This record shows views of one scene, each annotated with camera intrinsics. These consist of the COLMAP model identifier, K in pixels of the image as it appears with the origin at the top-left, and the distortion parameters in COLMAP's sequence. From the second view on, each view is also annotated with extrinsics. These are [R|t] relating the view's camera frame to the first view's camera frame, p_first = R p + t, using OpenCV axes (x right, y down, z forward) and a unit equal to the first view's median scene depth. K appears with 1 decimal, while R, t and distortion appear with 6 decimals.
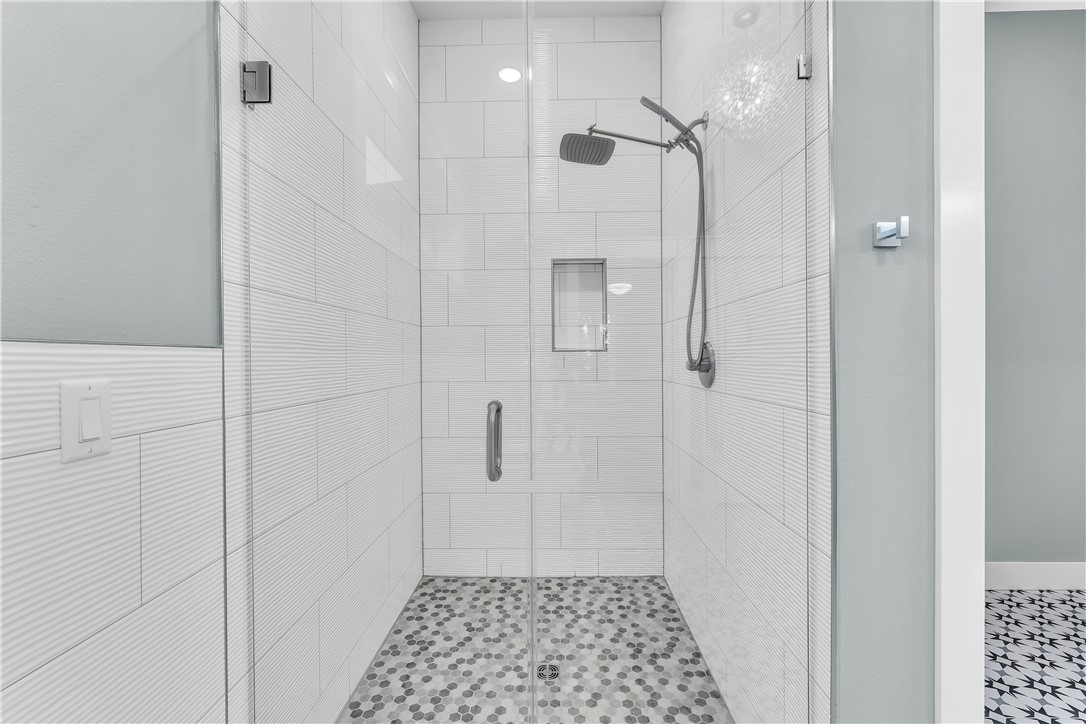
lens RADIAL K [[446.1, 0, 538.2], [0, 446.1, 361.9], [0, 0, 1]] dist [0.001171, -0.000485]
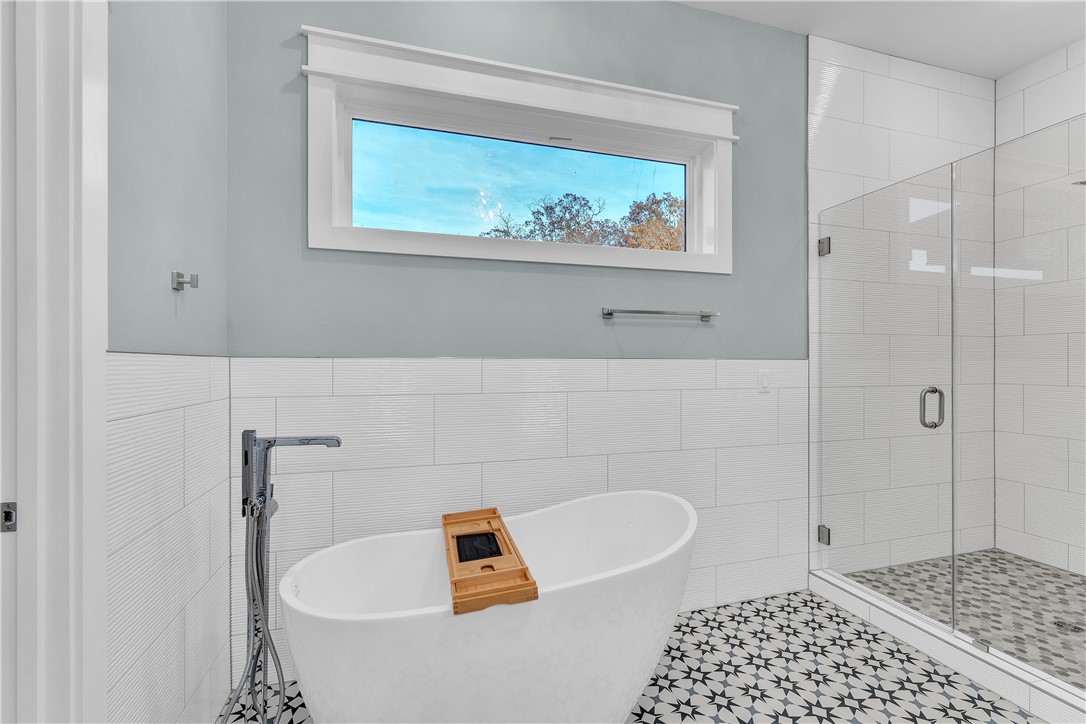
lens RADIAL K [[446.1, 0, 538.2], [0, 446.1, 361.9], [0, 0, 1]] dist [0.001171, -0.000485]
pose [[0.272549, 0.001332, -0.962141, 0.720041], [-0.006704, 0.999977, -0.000514, -0.004005], [0.962119, 0.006590, 0.272552, -0.639072]]
